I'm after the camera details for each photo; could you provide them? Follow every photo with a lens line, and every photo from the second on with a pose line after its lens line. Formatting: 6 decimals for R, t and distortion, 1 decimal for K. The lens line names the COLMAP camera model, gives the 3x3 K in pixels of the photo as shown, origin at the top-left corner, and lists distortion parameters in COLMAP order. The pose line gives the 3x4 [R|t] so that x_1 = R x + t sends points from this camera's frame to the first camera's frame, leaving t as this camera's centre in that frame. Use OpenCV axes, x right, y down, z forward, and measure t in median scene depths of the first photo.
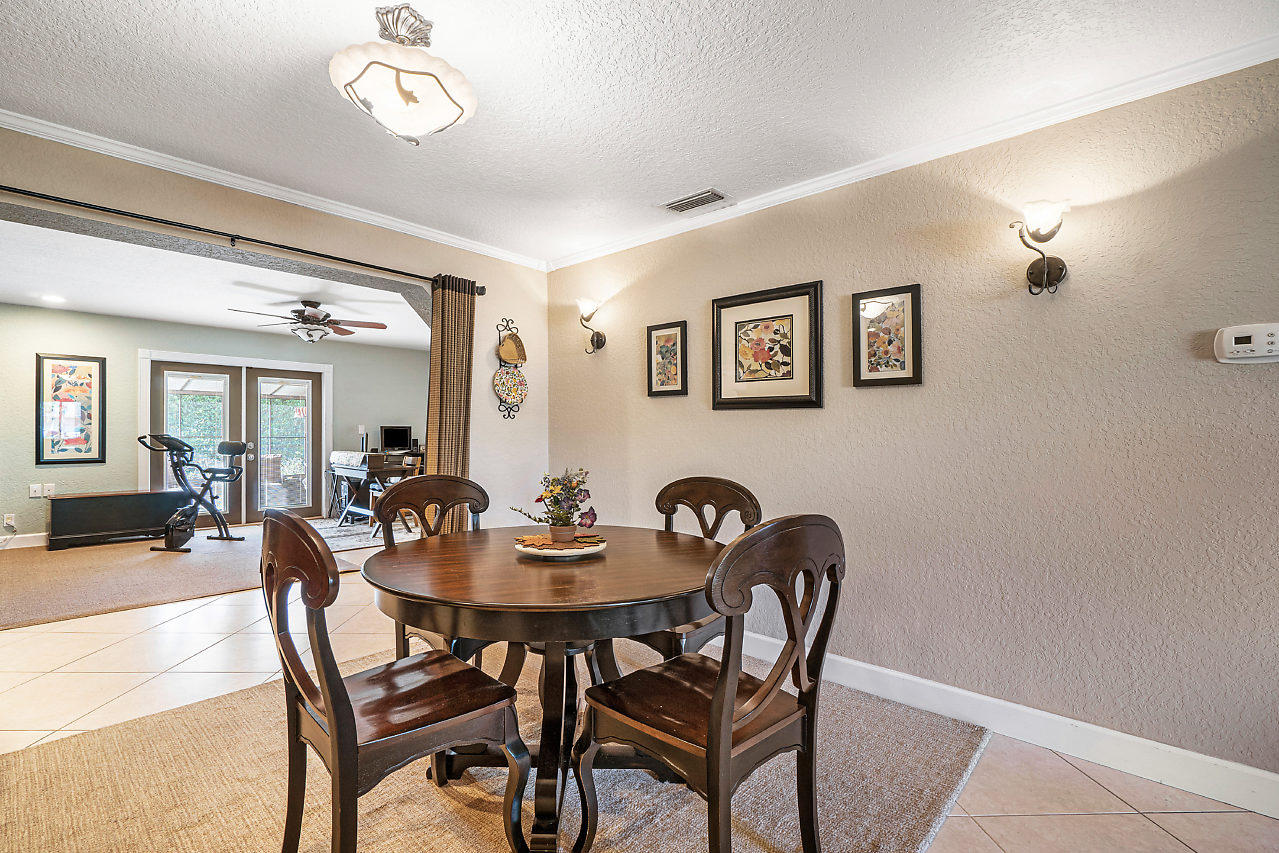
lens RADIAL K [[556.8, 0, 635.3], [0, 556.8, 420.7], [0, 0, 1]] dist [-0.007452, 0.000151]
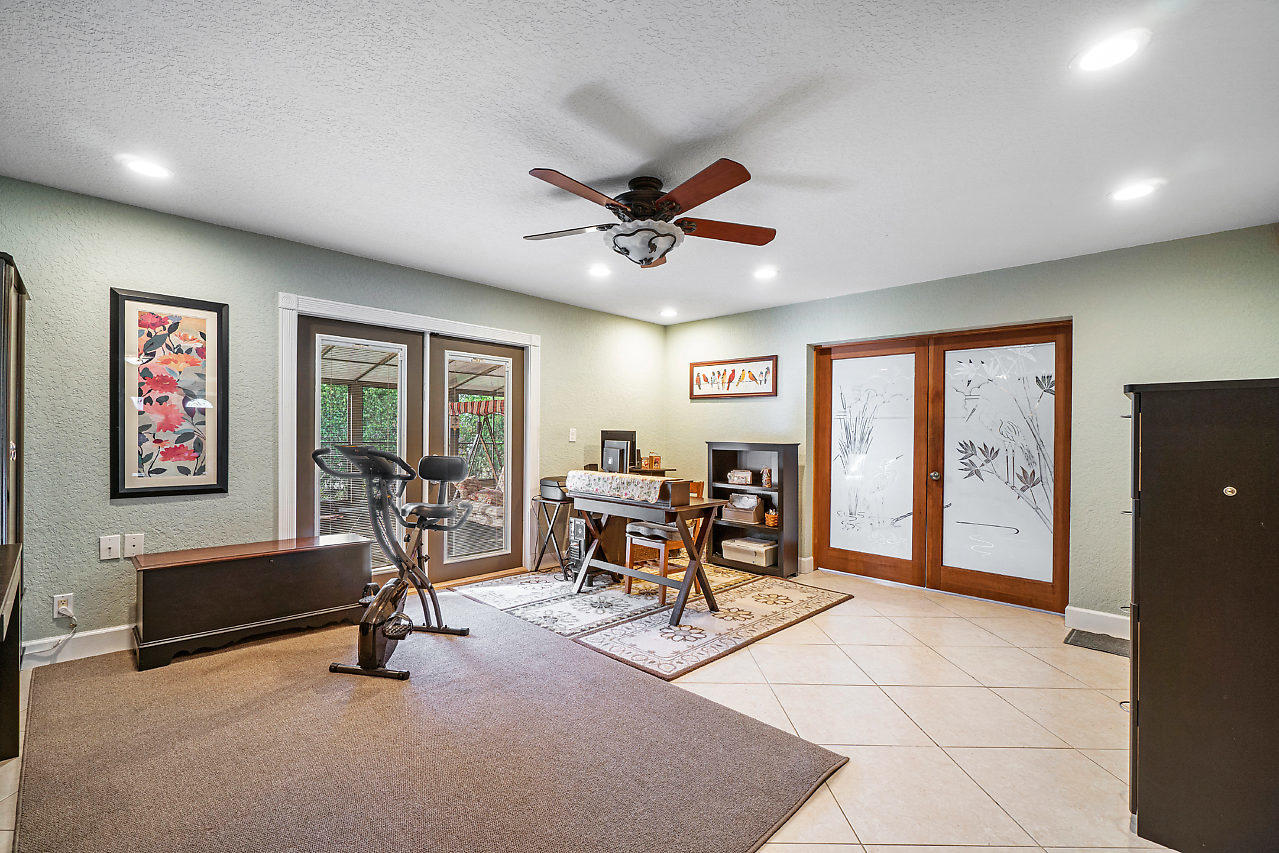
lens RADIAL K [[556.8, 0, 638.4], [0, 556.8, 429.8], [0, 0, 1]] dist [-0.007452, 0.000151]
pose [[0.998951, 0.007762, -0.045120, -0.531856], [-0.007293, 0.999918, 0.010544, 0.003867], [0.045198, -0.010203, 0.998926, 0.471103]]
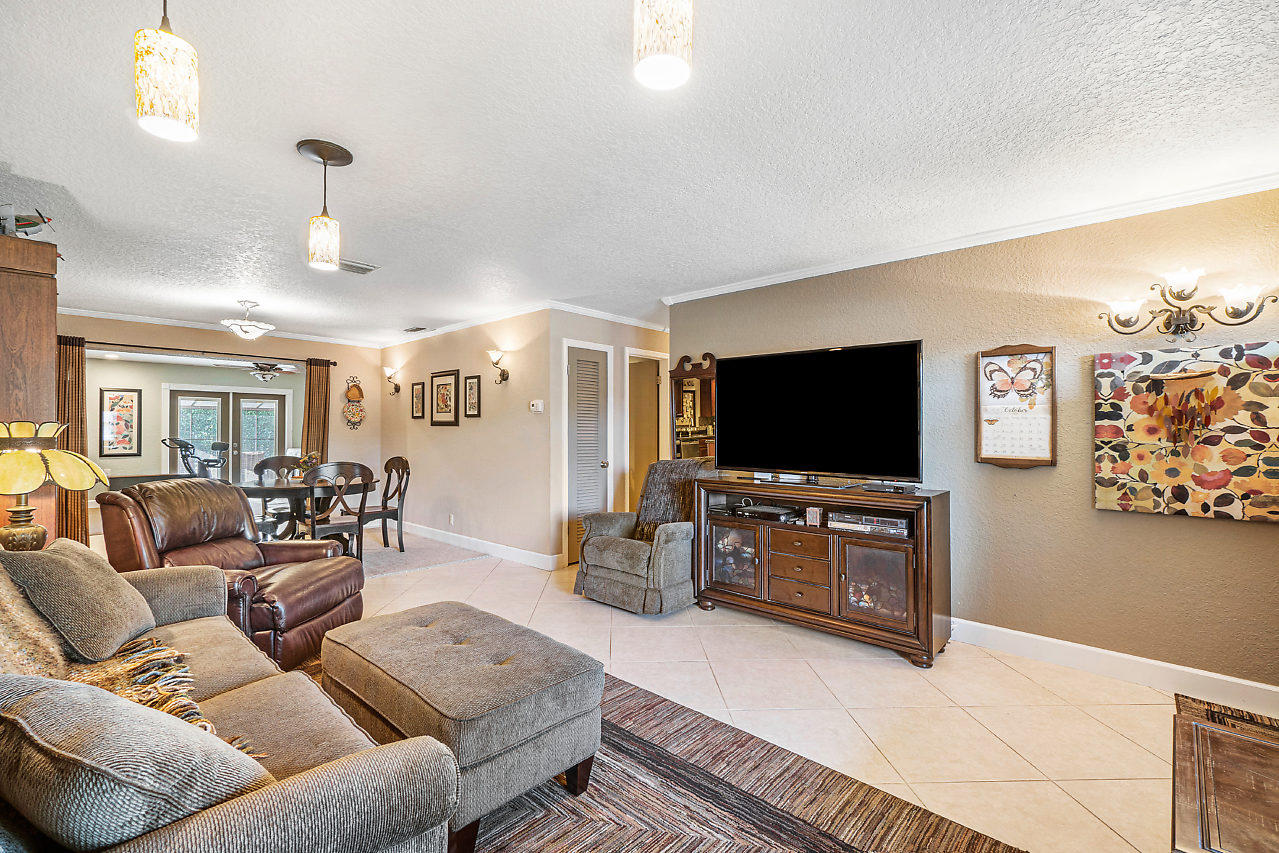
lens RADIAL K [[556.8, 0, 635.1], [0, 556.8, 418.1], [0, 0, 1]] dist [-0.007452, 0.000151]
pose [[0.999653, -0.004290, -0.025977, 0.507090], [0.004188, 0.999983, -0.003967, -0.020377], [0.025994, 0.003857, 0.999655, -0.559327]]
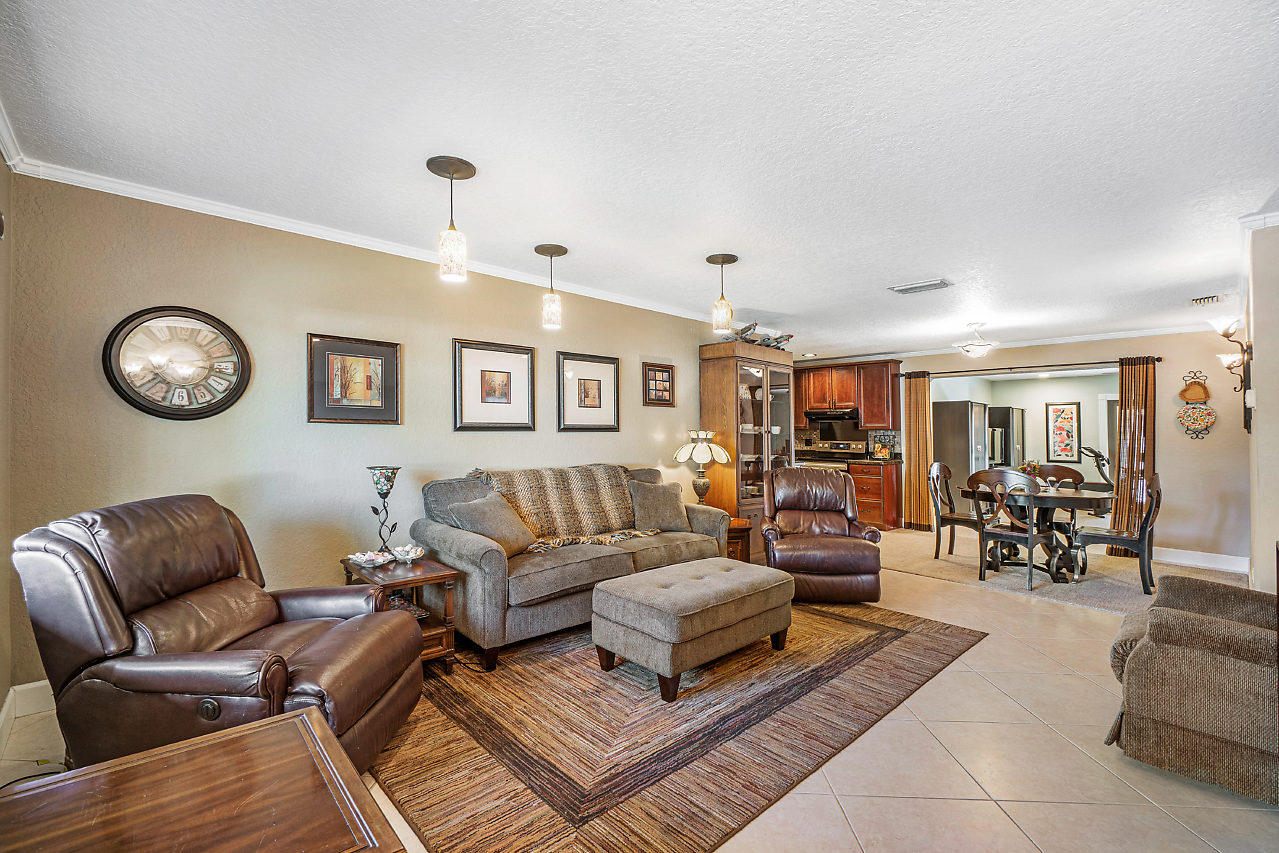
lens RADIAL K [[556.8, 0, 626.6], [0, 556.8, 426.2], [0, 0, 1]] dist [-0.007452, 0.000151]
pose [[-0.097318, -0.020727, -0.995037, 0.898050], [0.005757, 0.999755, -0.021388, -0.010406], [0.995237, -0.007809, -0.097175, -0.230309]]
